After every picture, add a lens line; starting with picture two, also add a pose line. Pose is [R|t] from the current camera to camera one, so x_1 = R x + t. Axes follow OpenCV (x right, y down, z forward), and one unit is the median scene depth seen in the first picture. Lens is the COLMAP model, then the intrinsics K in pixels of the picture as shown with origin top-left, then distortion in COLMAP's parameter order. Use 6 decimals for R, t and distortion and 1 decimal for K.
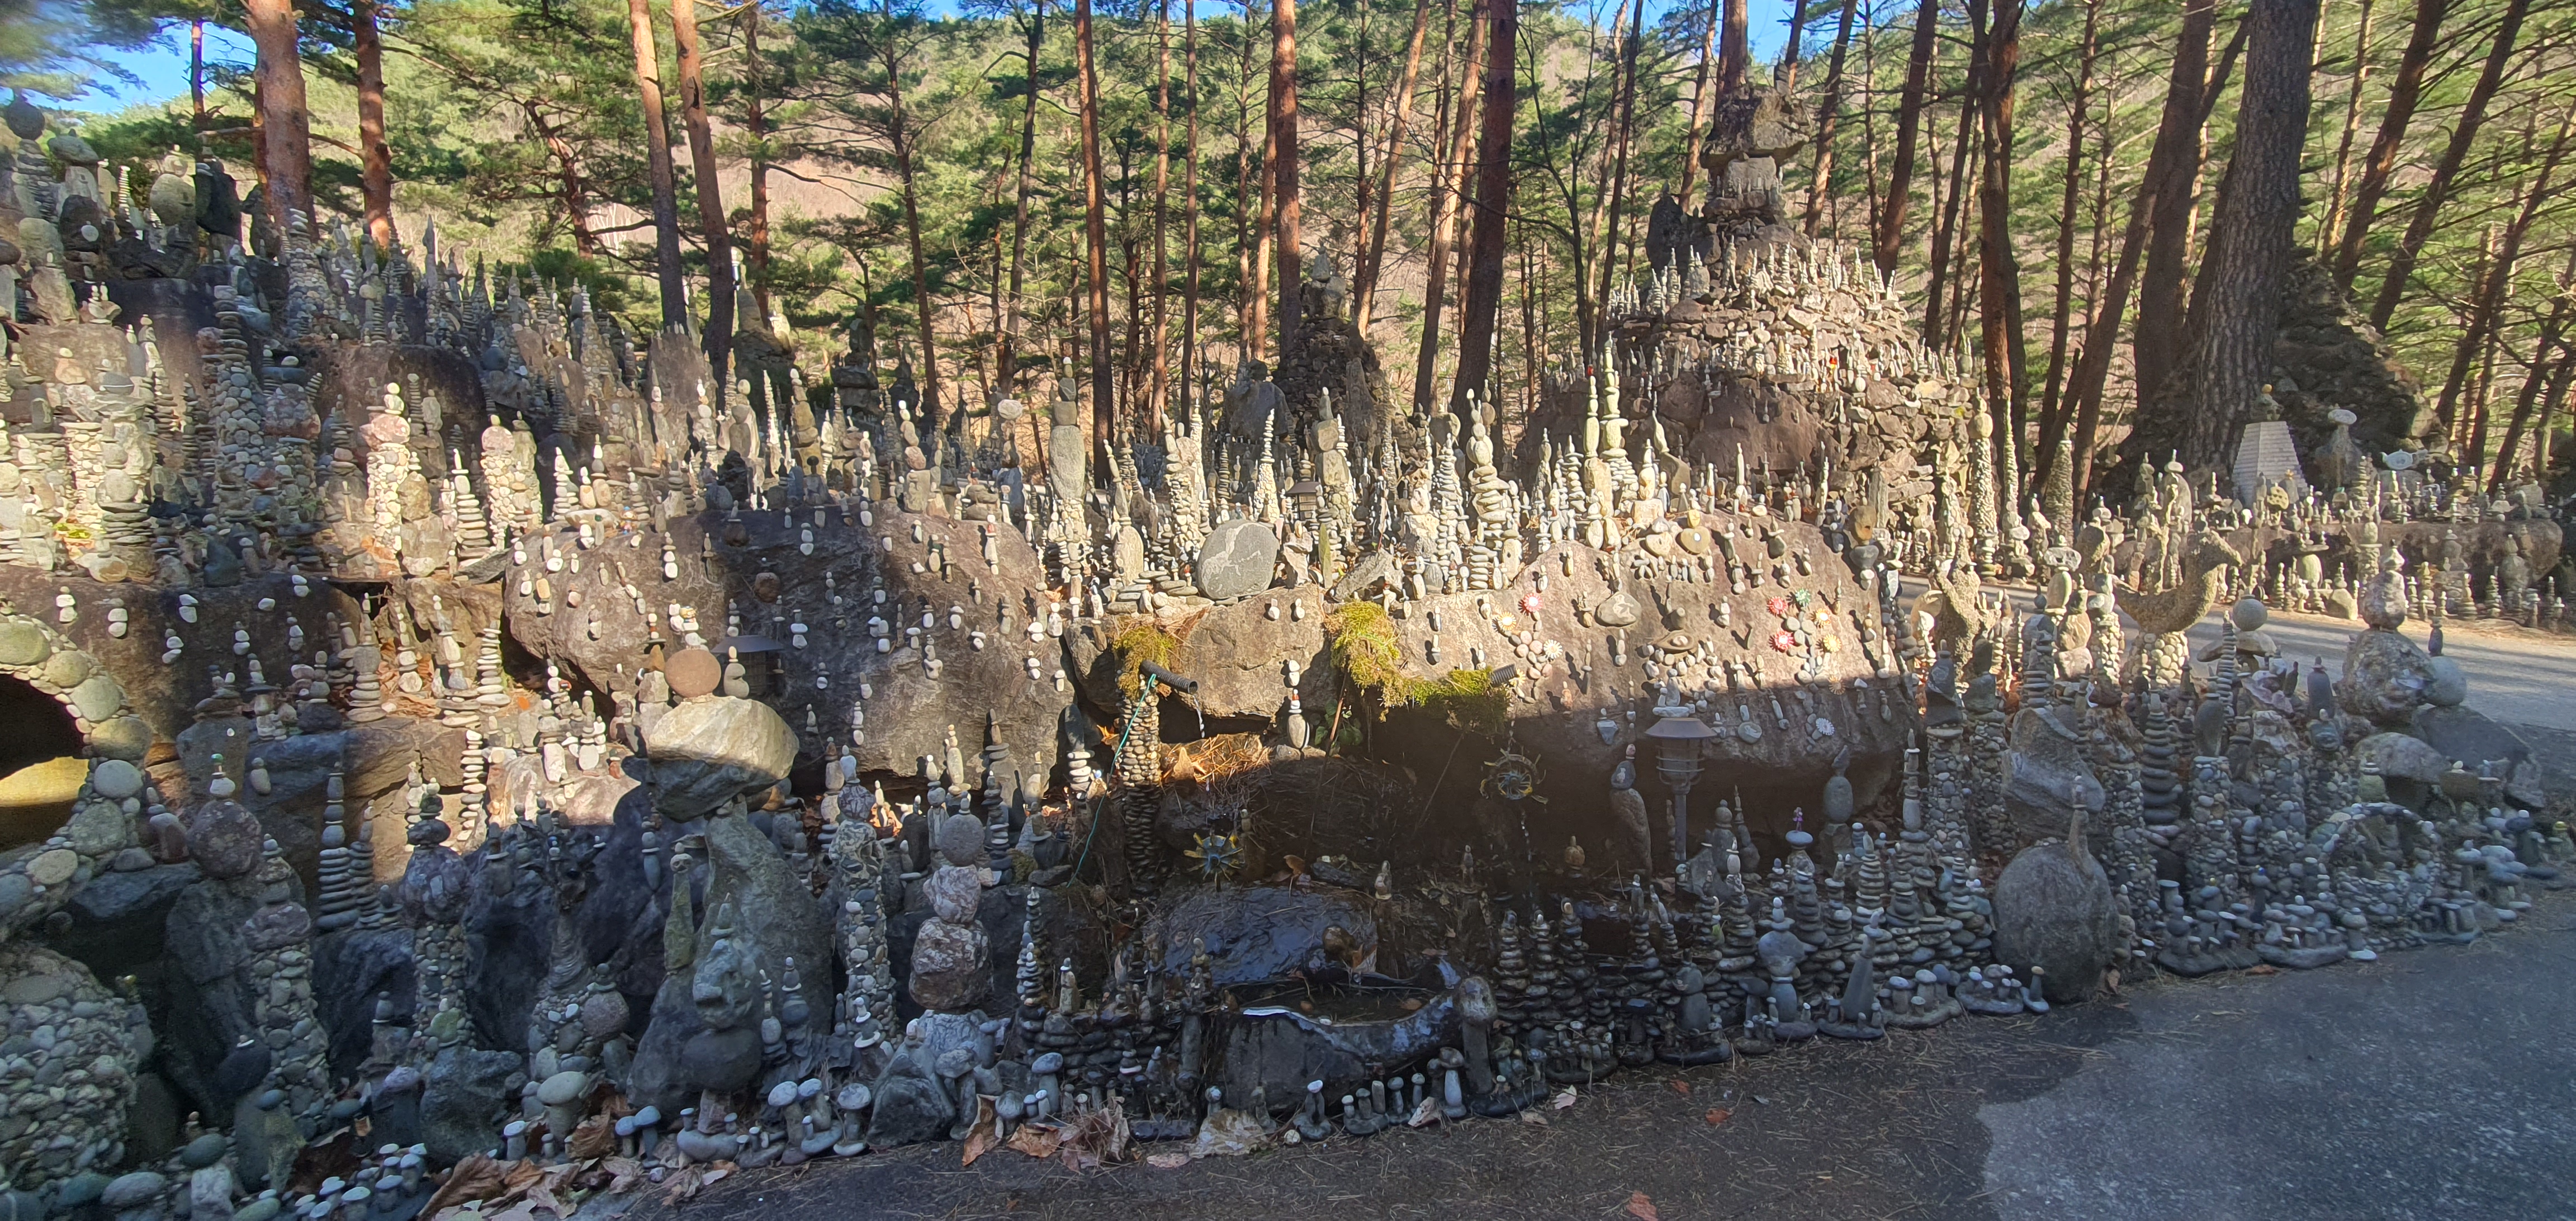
lens RADIAL K [[1032.7, 0, 1306.6], [0, 1032.7, 612.6], [0, 0, 1]] dist [0.002664, -0.000802]
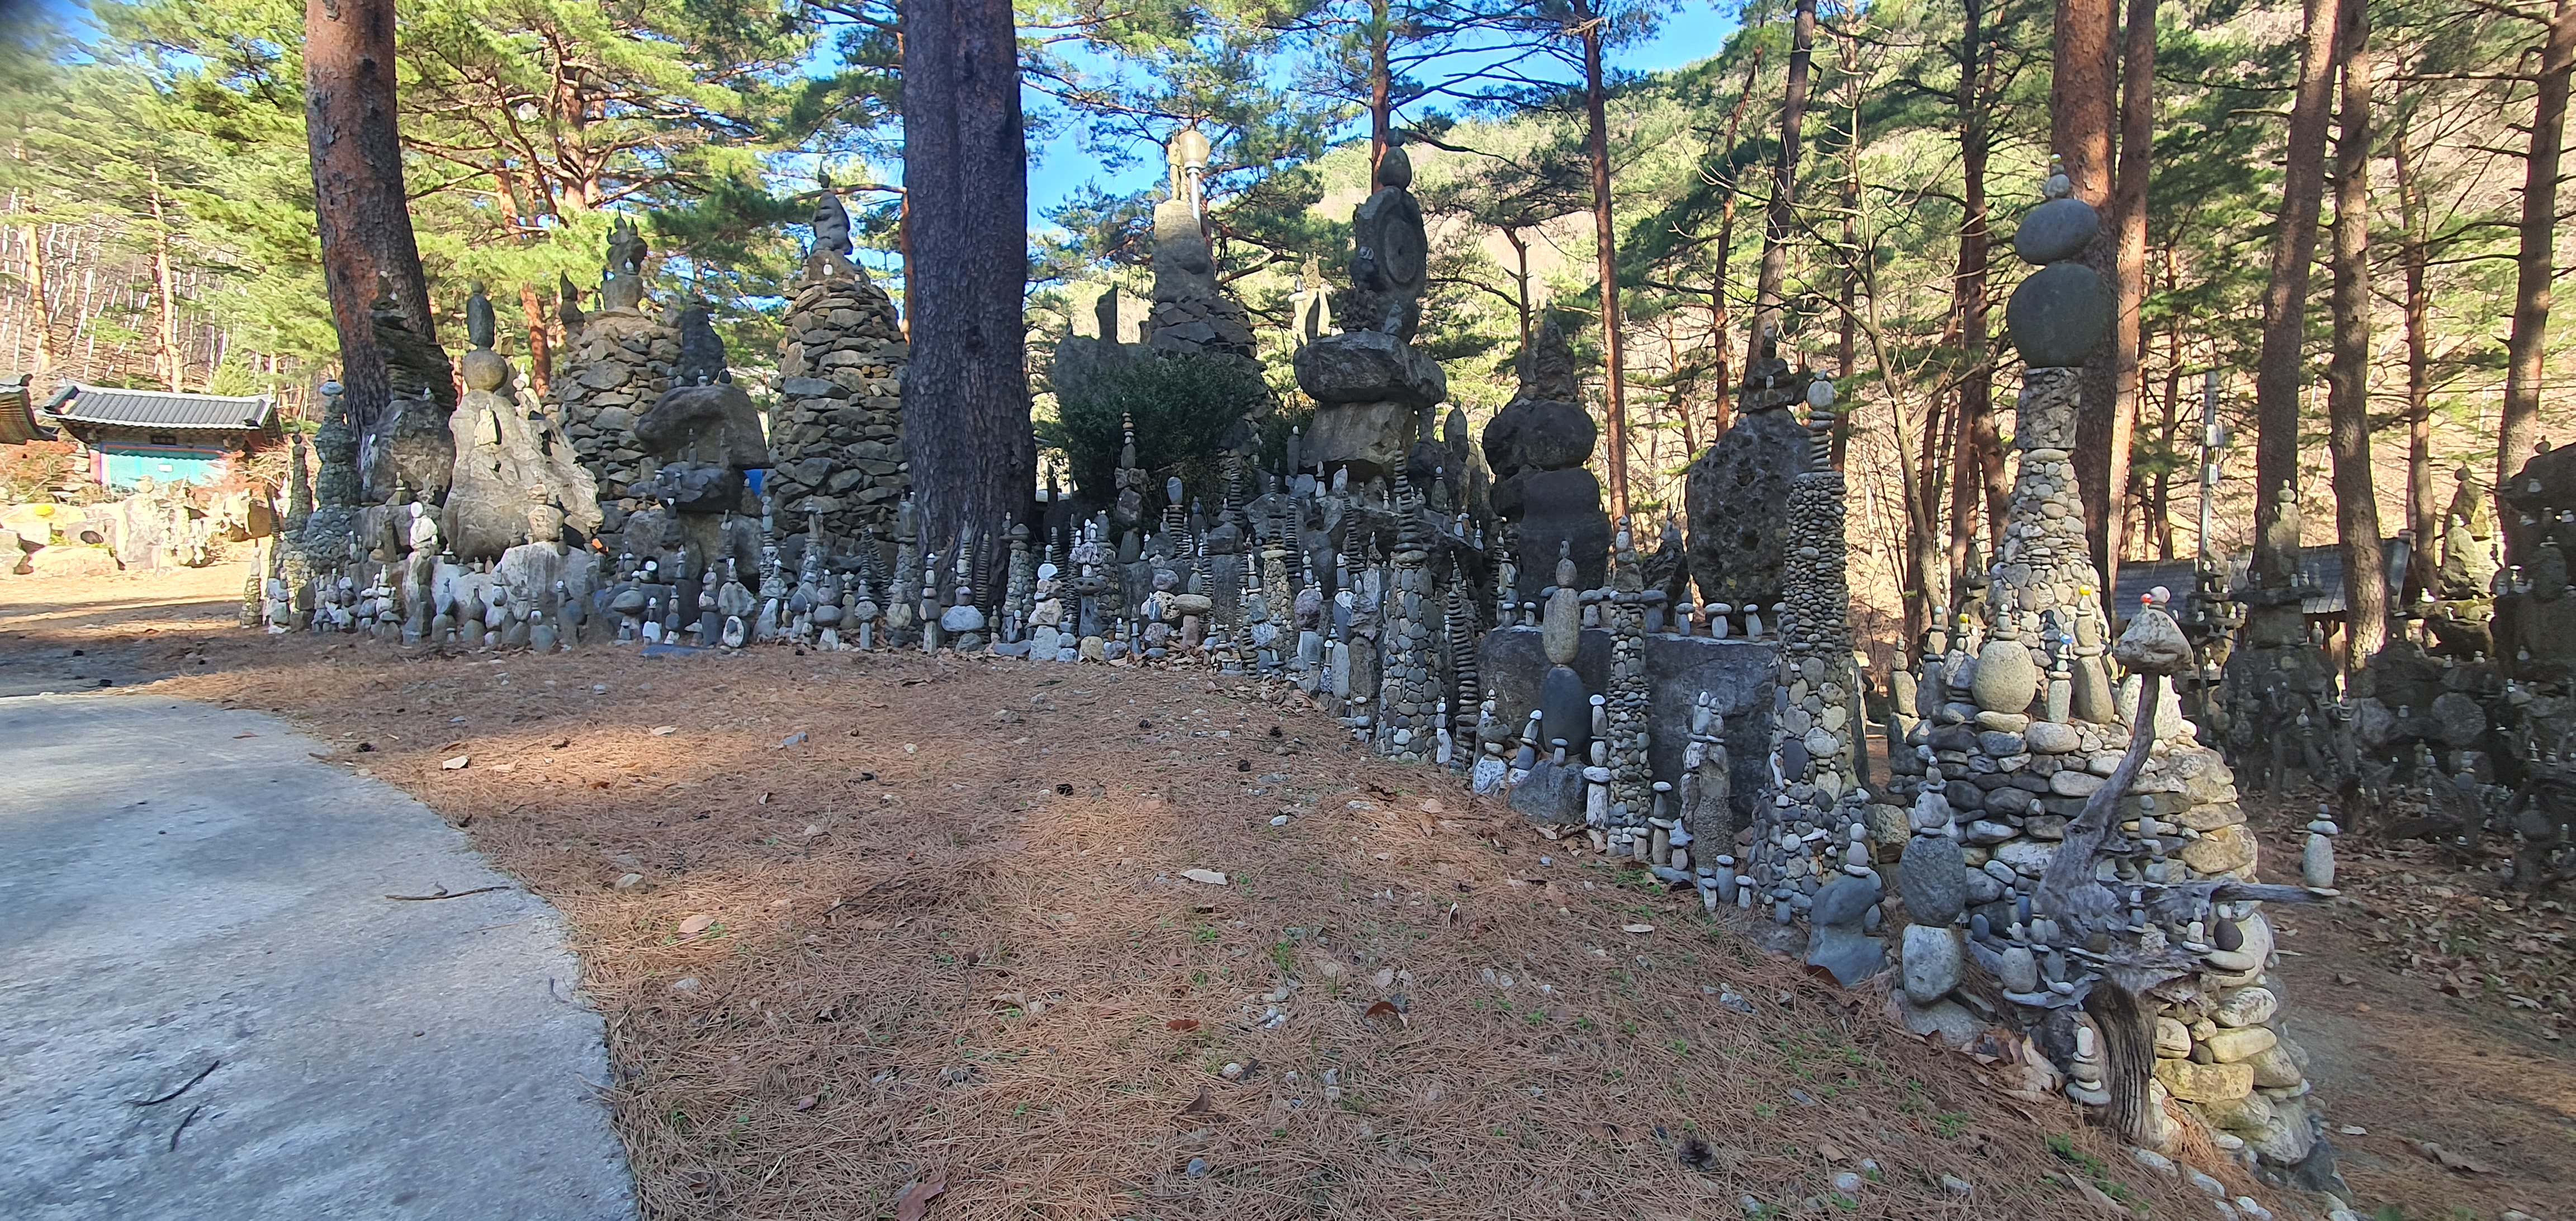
lens RADIAL K [[1032.7, 0, 1306.6], [0, 1032.7, 612.6], [0, 0, 1]] dist [0.002664, -0.000802]
pose [[0.805285, 0.028768, -0.592190, -1.491744], [-0.057817, 0.997872, -0.030146, -0.885468], [0.590062, 0.058514, 0.805234, 4.069063]]
